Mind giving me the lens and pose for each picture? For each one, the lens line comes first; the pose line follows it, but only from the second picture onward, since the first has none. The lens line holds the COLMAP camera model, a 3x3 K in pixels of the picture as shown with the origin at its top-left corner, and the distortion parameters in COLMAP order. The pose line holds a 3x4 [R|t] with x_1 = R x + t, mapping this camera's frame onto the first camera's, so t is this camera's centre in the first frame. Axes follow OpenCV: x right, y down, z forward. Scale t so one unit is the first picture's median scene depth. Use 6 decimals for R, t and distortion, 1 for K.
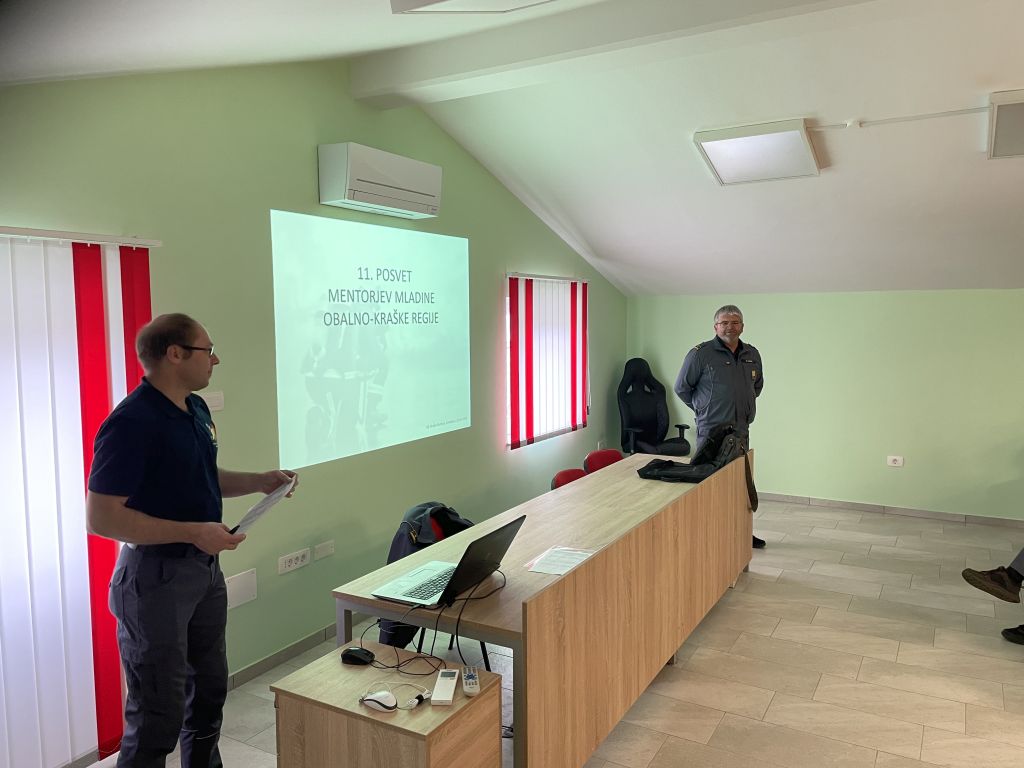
lens RADIAL K [[777.8, 0, 512.0], [0, 777.8, 384.0], [0, 0, 1]] dist [0.042551, -0.004338]
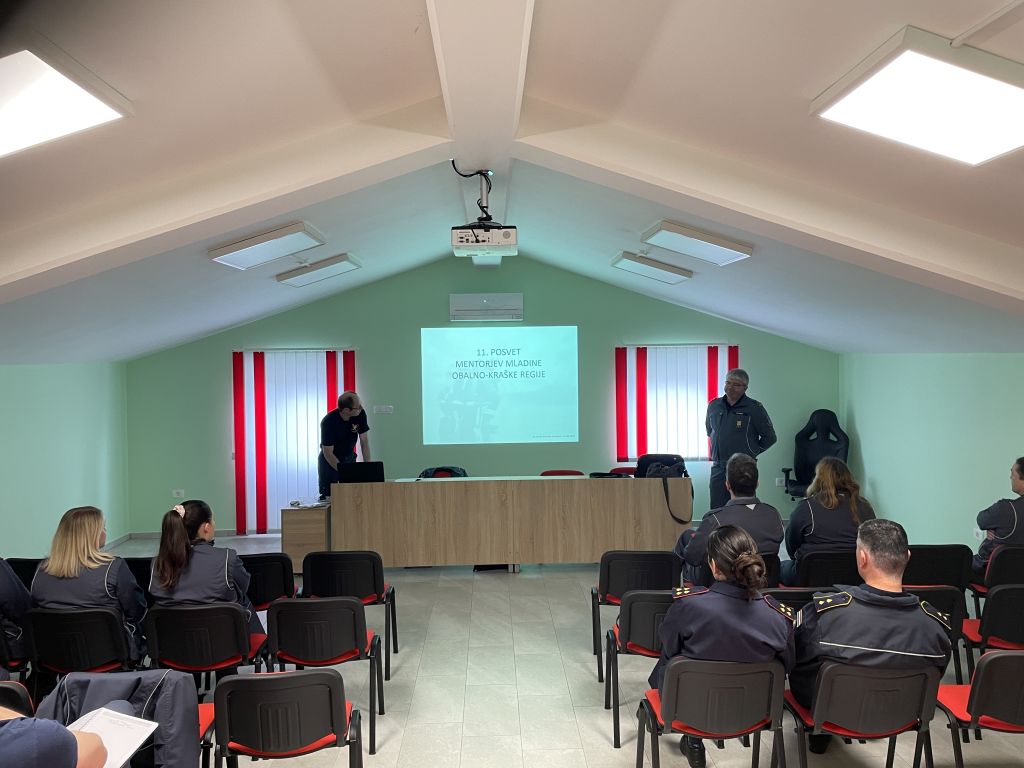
lens RADIAL K [[777.8, 0, 512.0], [0, 777.8, 384.0], [0, 0, 1]] dist [0.042551, -0.004338]
pose [[0.507677, 0.025540, -0.861169, 1.491361], [-0.067120, 0.997695, -0.009979, -0.045792], [0.858929, 0.062868, 0.508221, 0.069764]]
